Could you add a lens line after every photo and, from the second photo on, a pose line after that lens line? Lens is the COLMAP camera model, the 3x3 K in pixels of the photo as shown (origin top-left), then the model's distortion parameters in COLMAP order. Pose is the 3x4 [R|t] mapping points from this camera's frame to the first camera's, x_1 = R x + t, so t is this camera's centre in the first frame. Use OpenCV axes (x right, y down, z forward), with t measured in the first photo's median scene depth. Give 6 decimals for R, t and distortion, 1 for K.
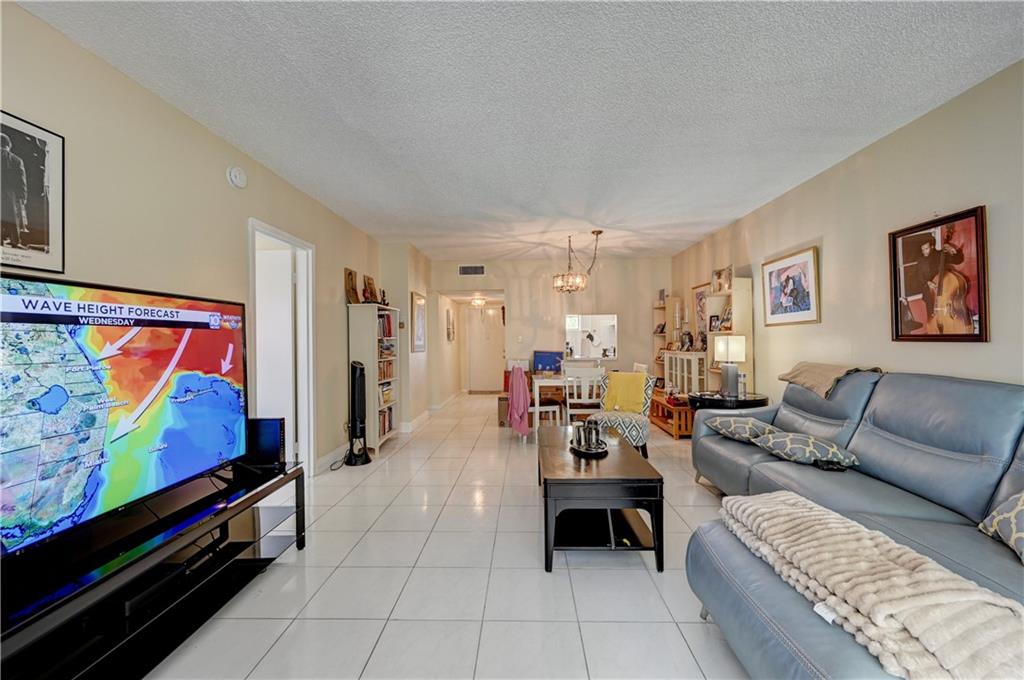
lens RADIAL K [[408.8, 0, 516.7], [0, 408.8, 341.1], [0, 0, 1]] dist [0.001483, 0.000395]
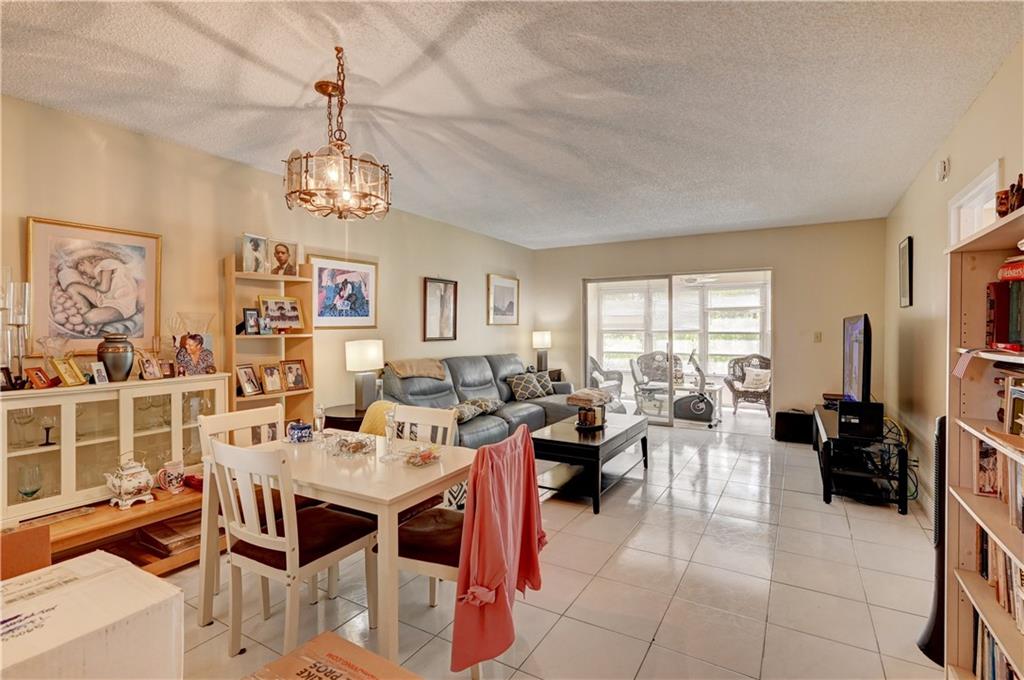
lens RADIAL K [[504.2, 0, 512.0], [0, 504.2, 327.2], [0, 0, 1]] dist [0.000741, -0.000037]
pose [[-0.876245, 0.012028, 0.481717, -0.256151], [0.013128, 0.999913, -0.001088, -0.034042], [-0.481688, 0.005371, -0.876326, 1.729235]]
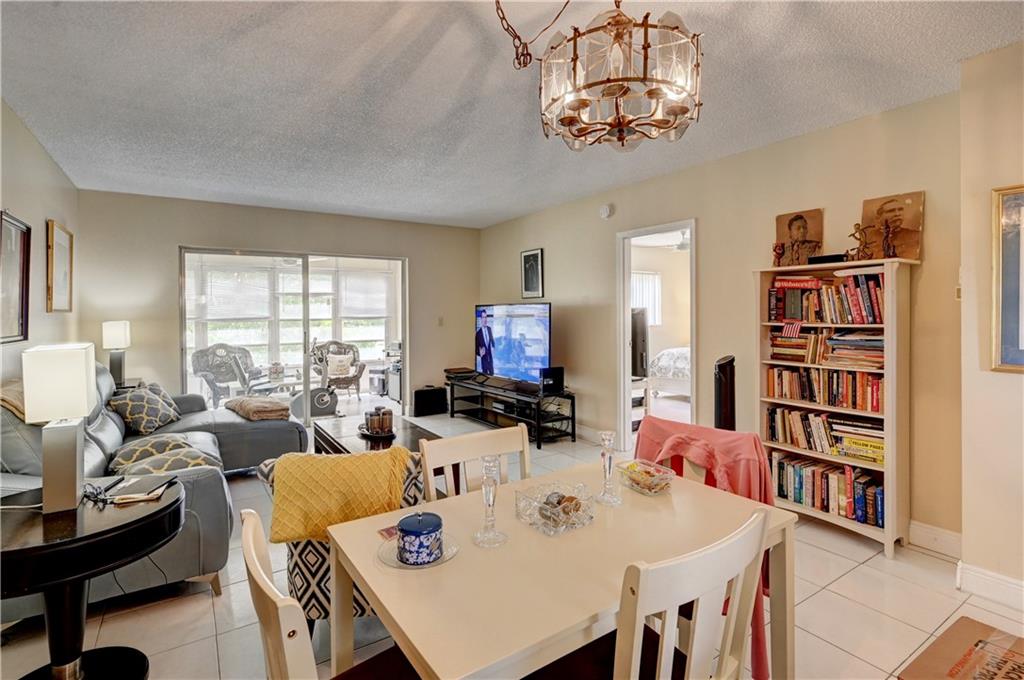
lens RADIAL K [[501.8, 0, 537.2], [0, 501.8, 313.3], [0, 0, 1]] dist [0.002748, 0.000324]
pose [[-0.796341, 0.018488, -0.604565, 0.425308], [0.012426, 0.999822, 0.014208, -0.043123], [0.604720, 0.003802, -0.796429, 1.581146]]
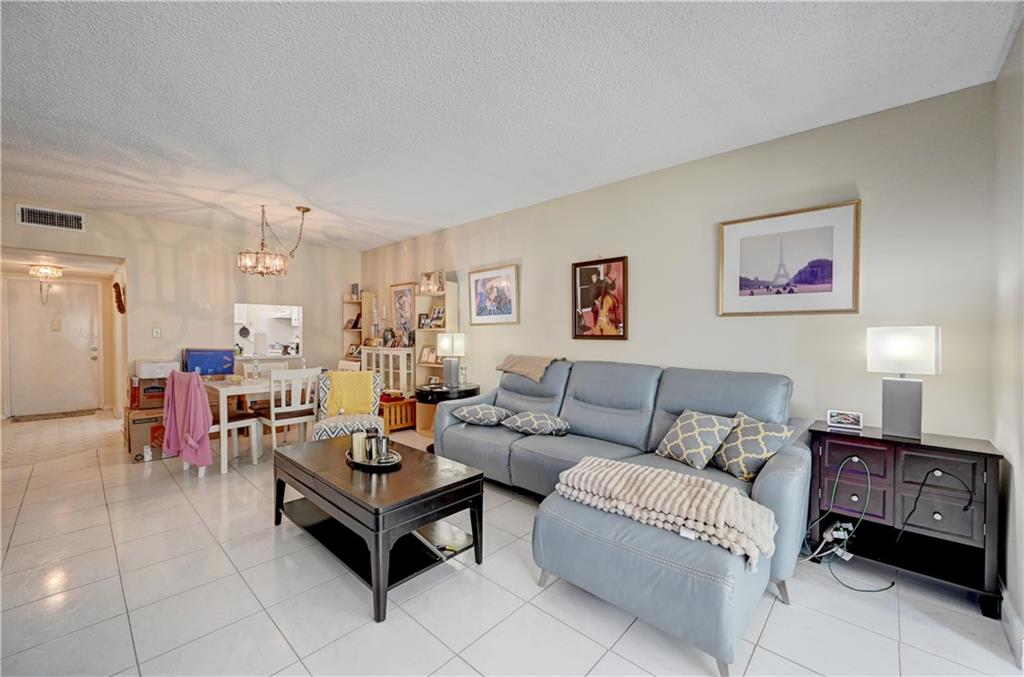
lens RADIAL K [[401.0, 0, 510.3], [0, 401.0, 342.2], [0, 0, 1]] dist [-0.000934, 0.000042]
pose [[0.661340, -0.001876, 0.750084, -0.185582], [-0.008768, 0.999909, 0.010231, -0.000751], [-0.750035, -0.013343, 0.661263, 0.152068]]
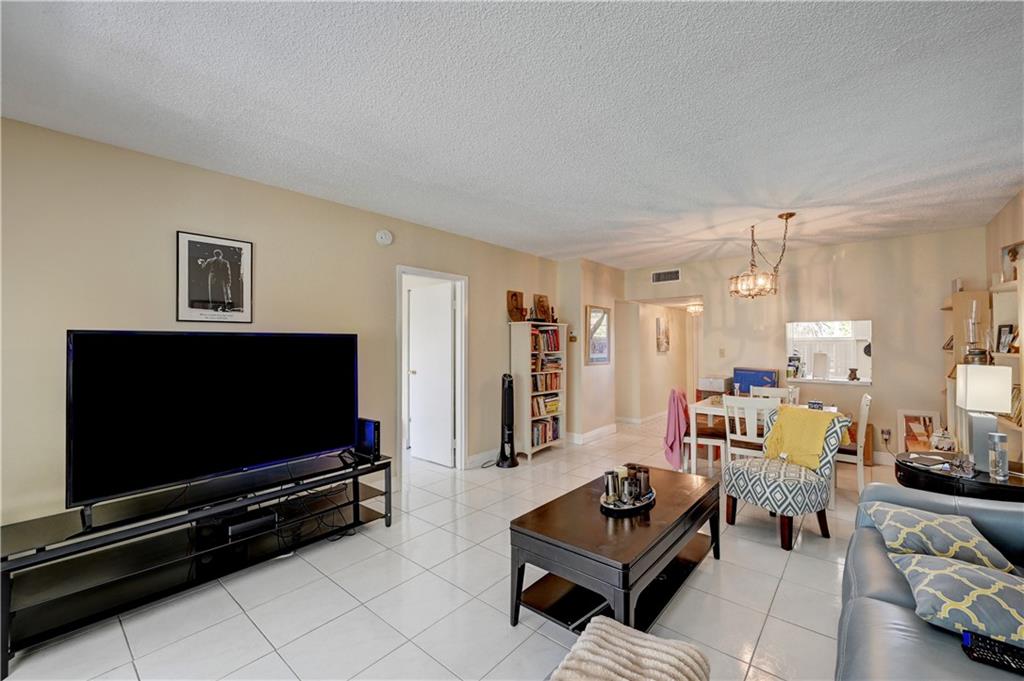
lens RADIAL K [[409.0, 0, 526.2], [0, 409.0, 341.2], [0, 0, 1]] dist [0.001117, 0.000171]
pose [[0.791870, 0.002100, -0.610687, 0.352971], [-0.006563, 0.999966, -0.005072, -0.037429], [0.610655, 0.008024, 0.791856, 0.150398]]
